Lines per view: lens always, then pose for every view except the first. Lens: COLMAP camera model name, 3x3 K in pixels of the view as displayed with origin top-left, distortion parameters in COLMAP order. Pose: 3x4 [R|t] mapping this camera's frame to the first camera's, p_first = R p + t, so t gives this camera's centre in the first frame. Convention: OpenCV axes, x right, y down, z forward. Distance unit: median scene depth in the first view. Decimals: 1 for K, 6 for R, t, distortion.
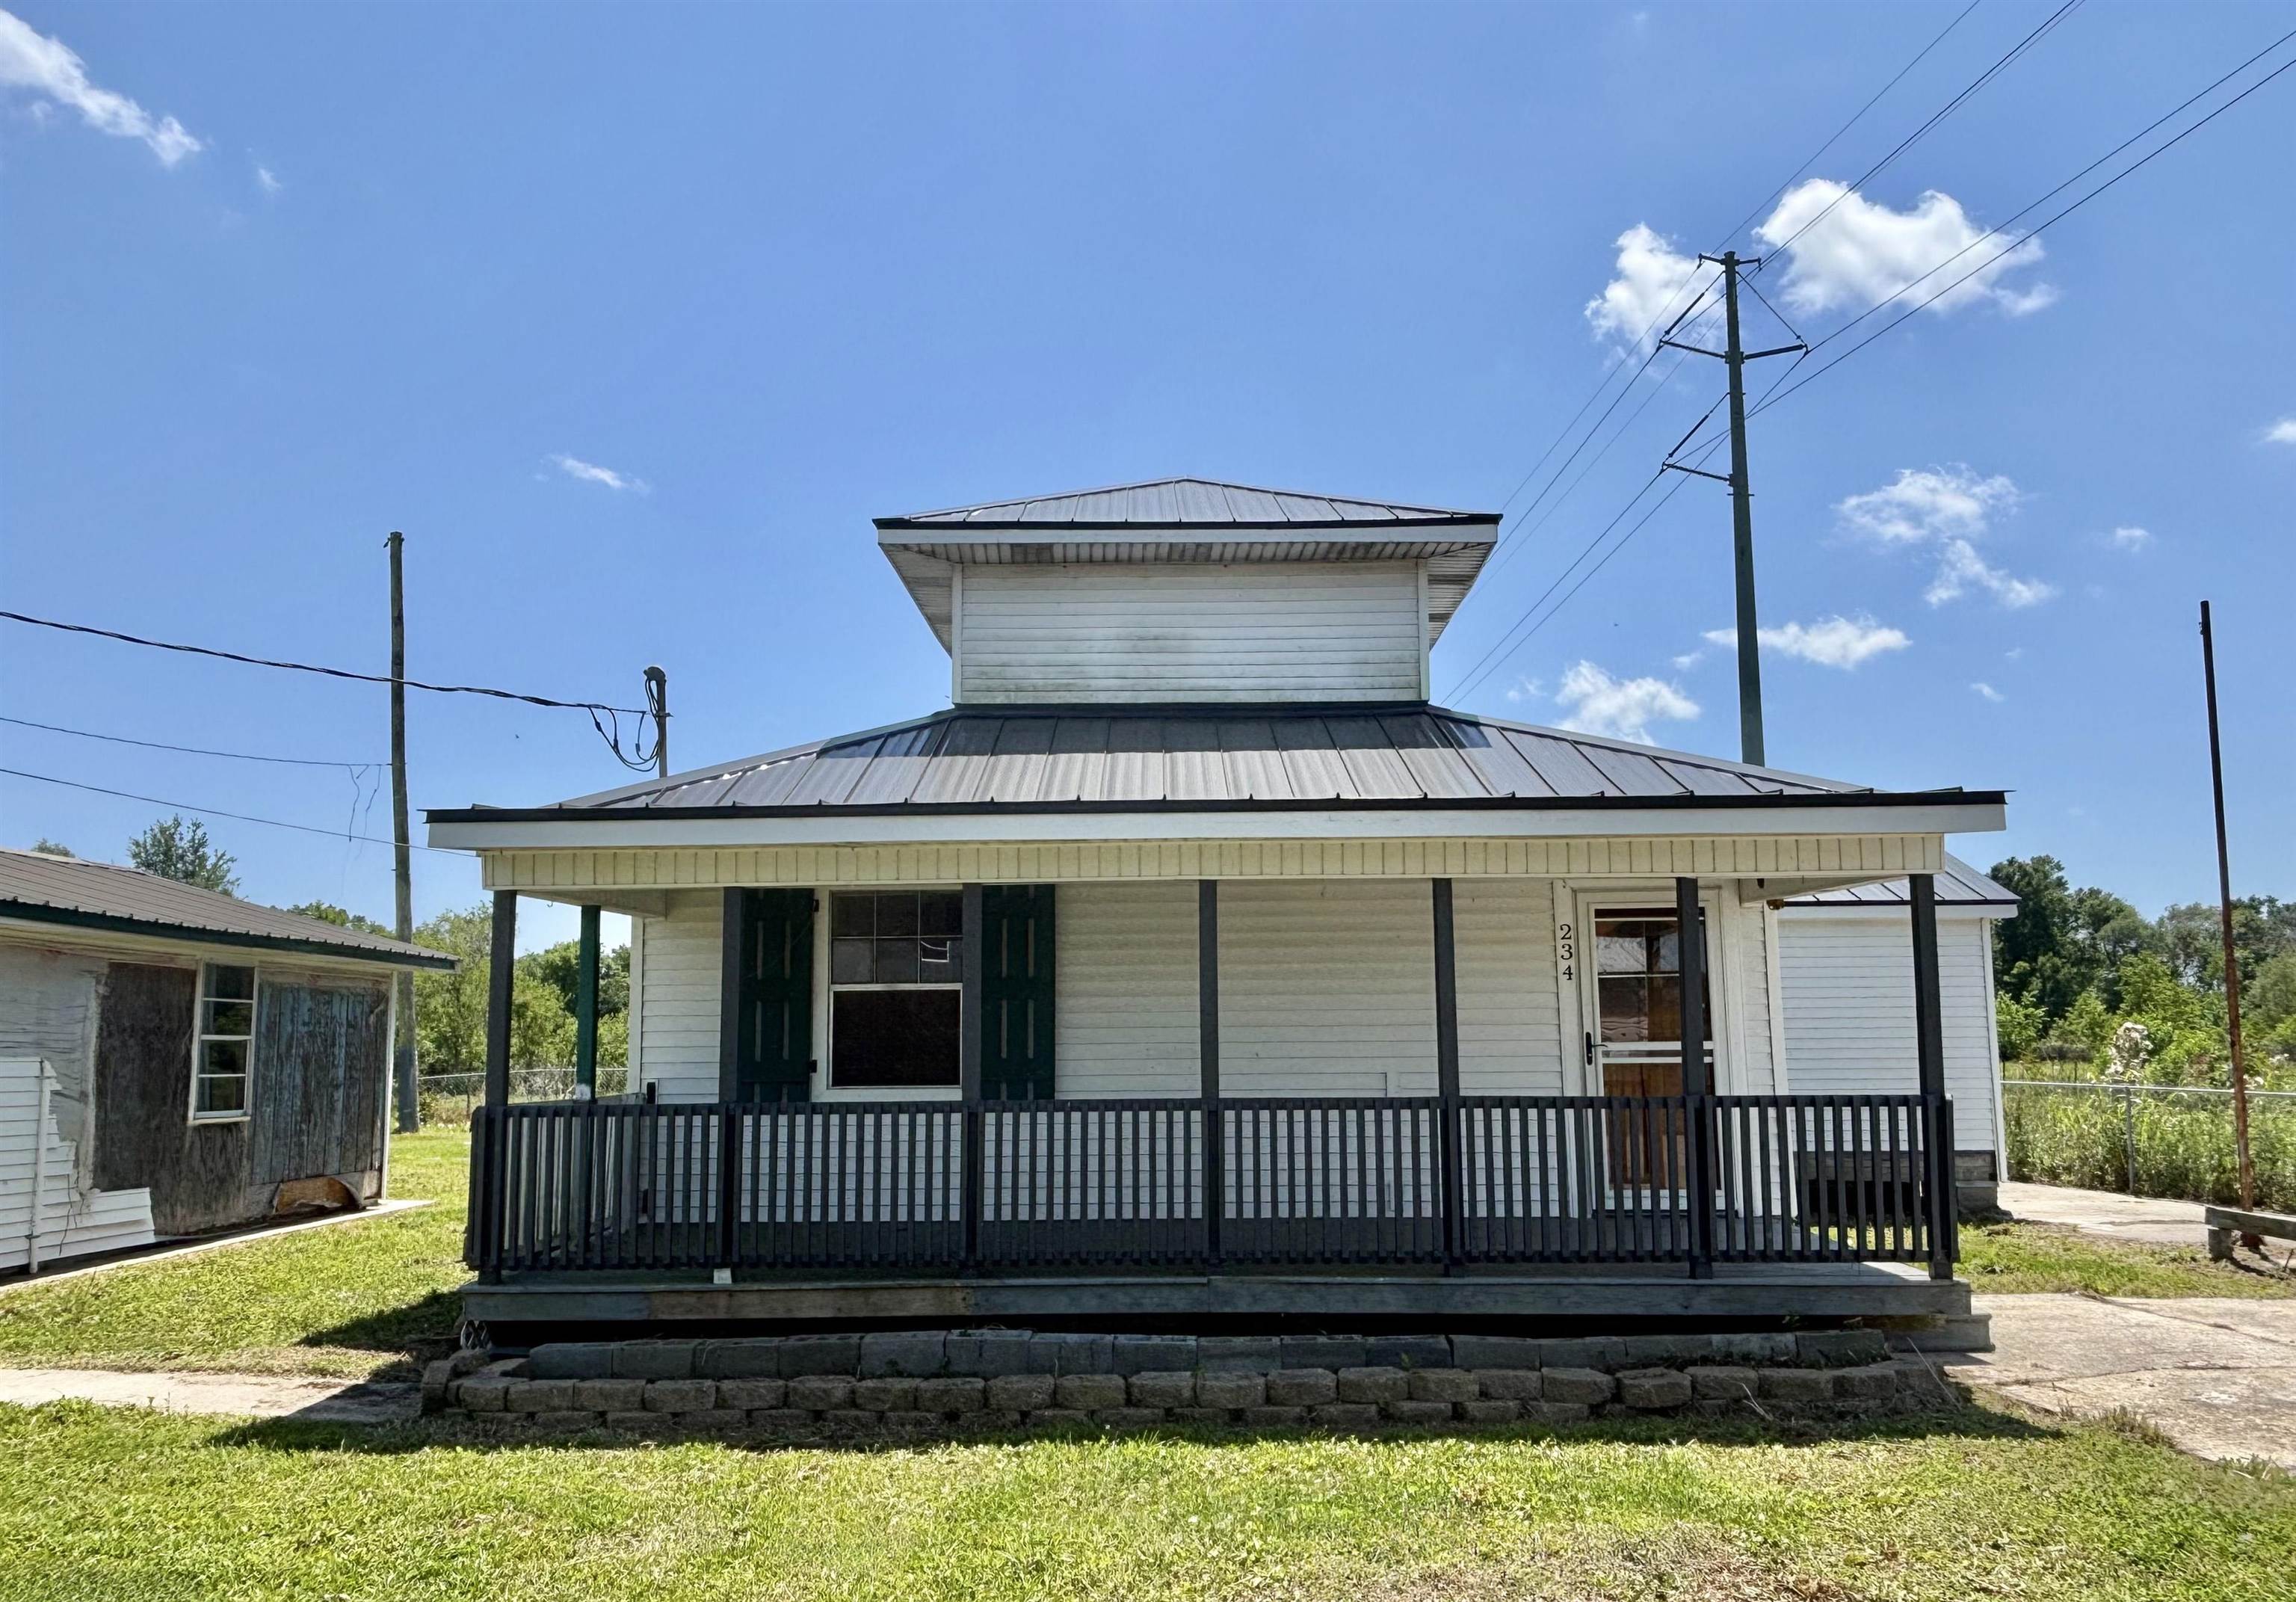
lens RADIAL K [[1591.7, 0, 1148.0], [0, 1591.7, 878.6], [0, 0, 1]] dist [0.094983, -0.141418]
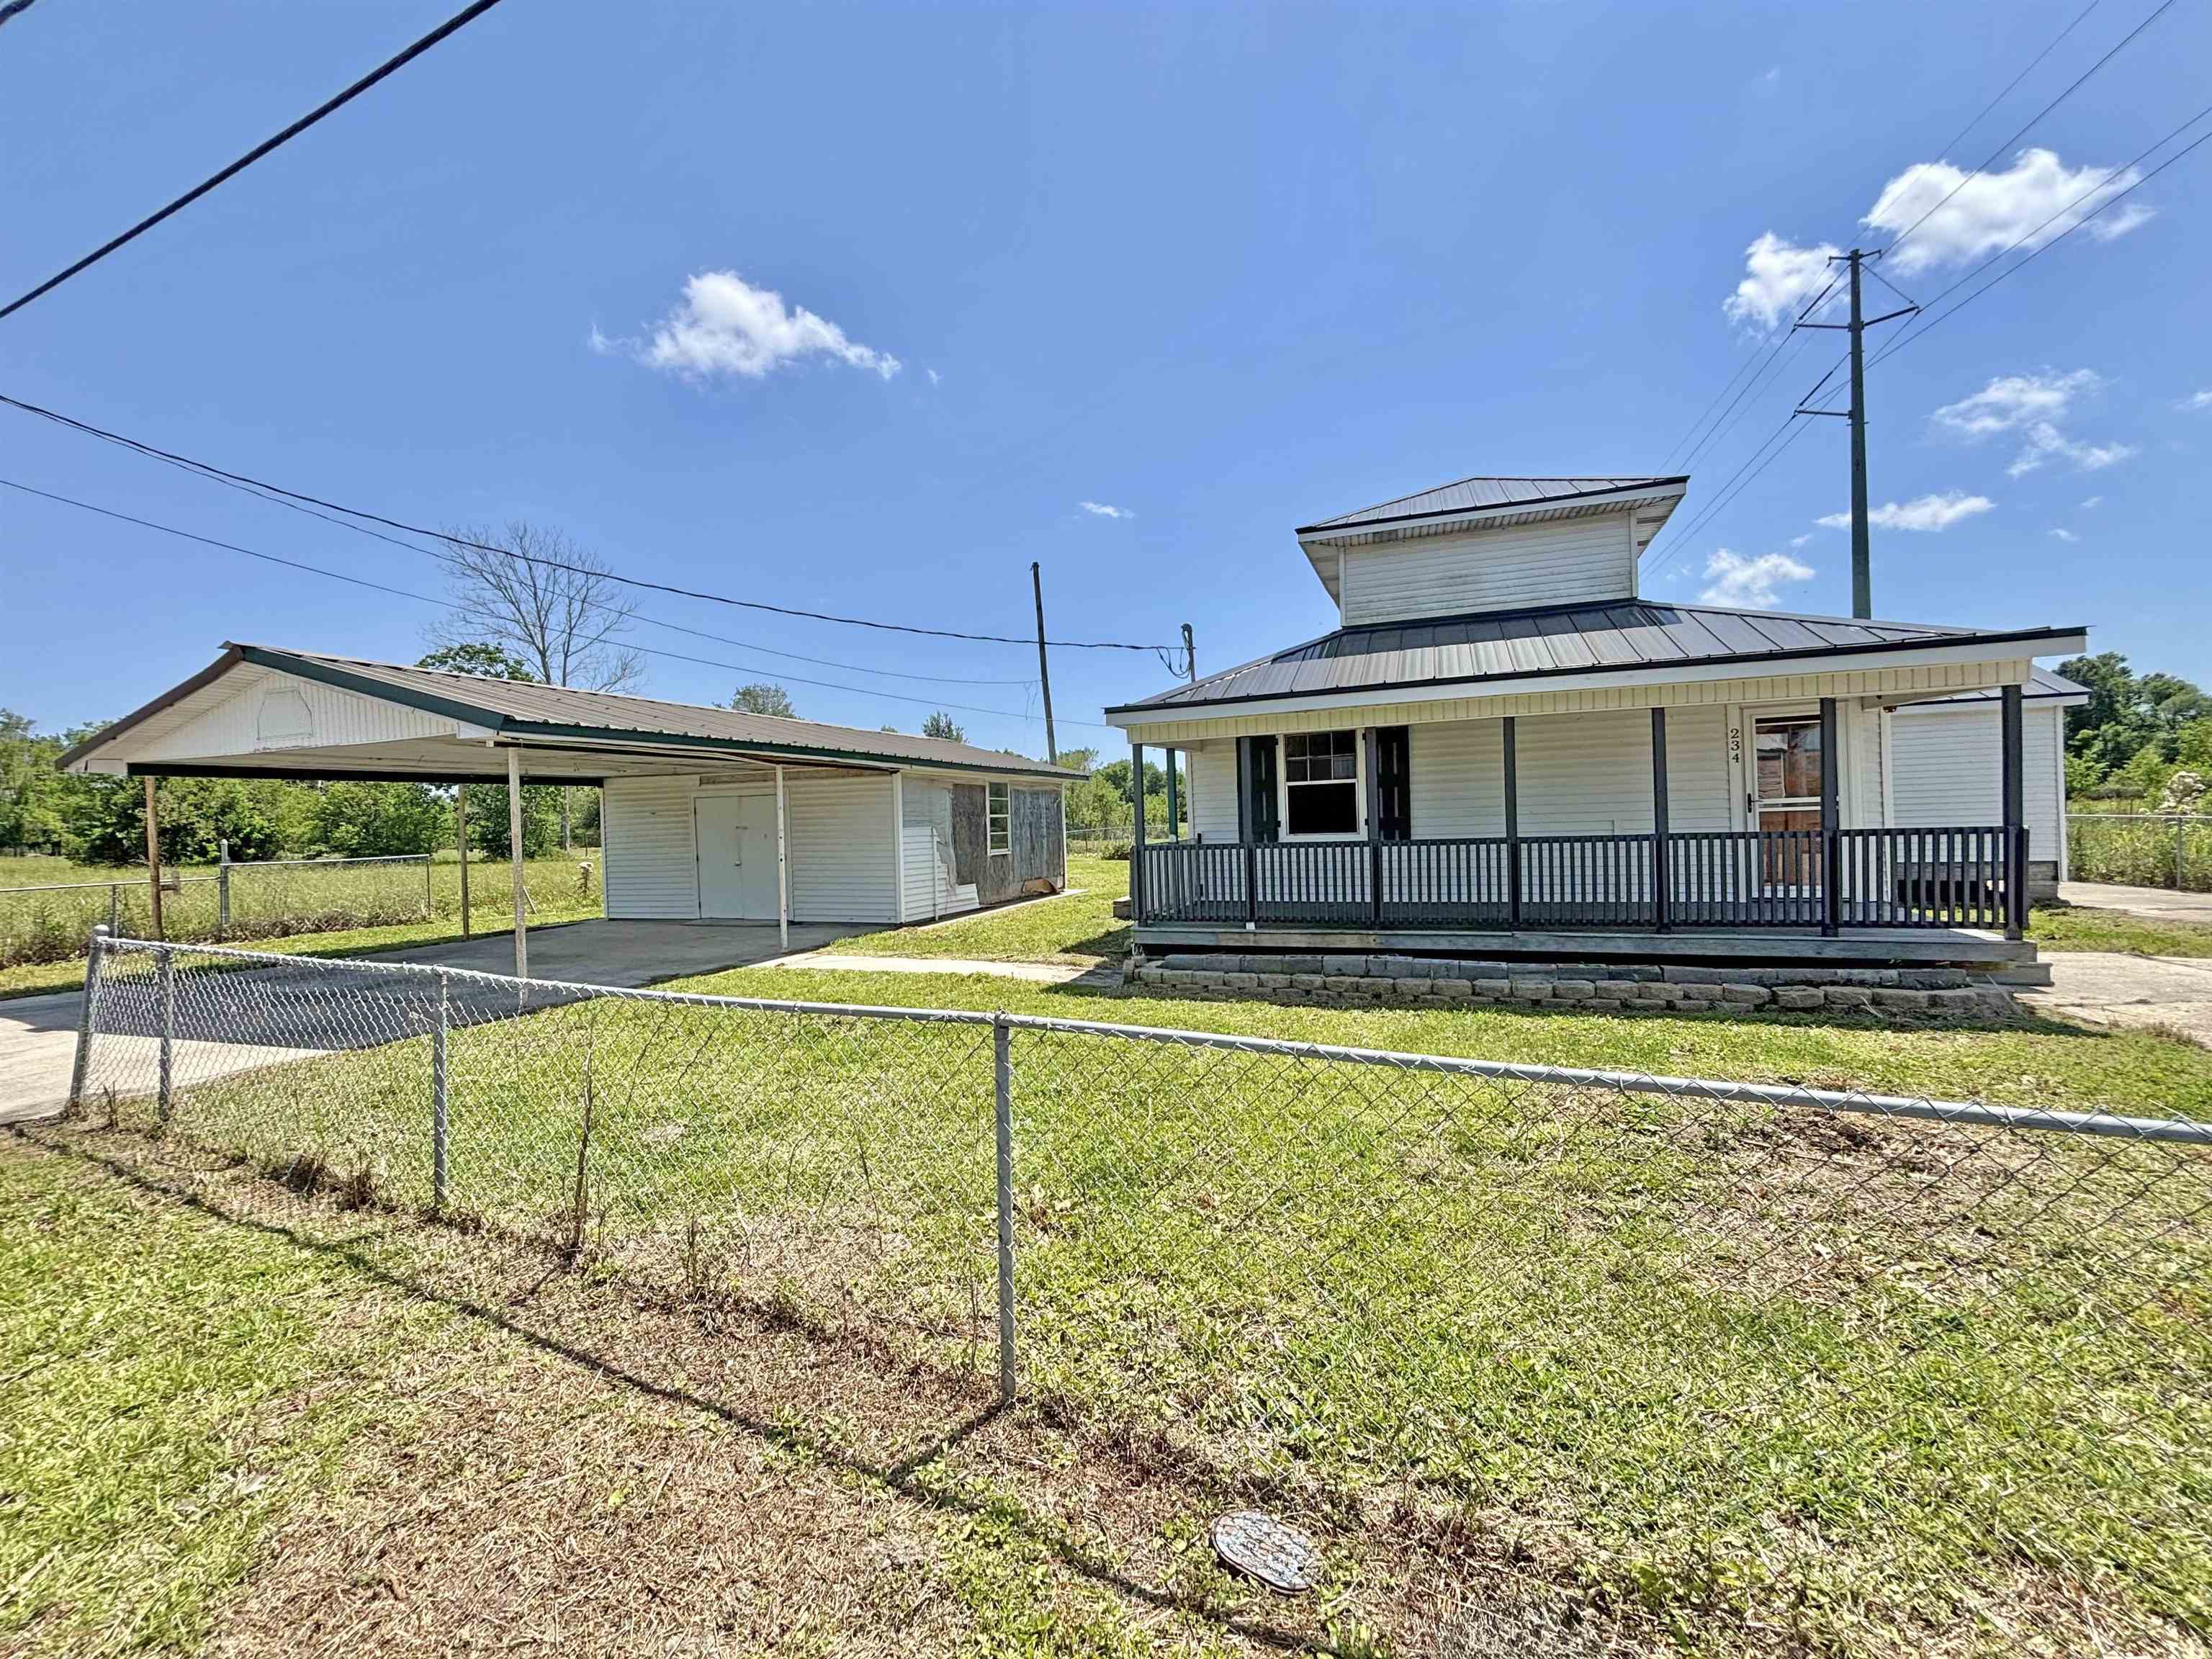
lens RADIAL K [[880.2, 0, 1106.0], [0, 880.2, 829.5], [0, 0, 1]] dist [0.001071, 0.000663]
pose [[0.942074, -0.019367, -0.334846, -0.054680], [0.061073, 0.991547, 0.114475, -0.013796], [0.329799, -0.128294, 0.935293, -0.088093]]
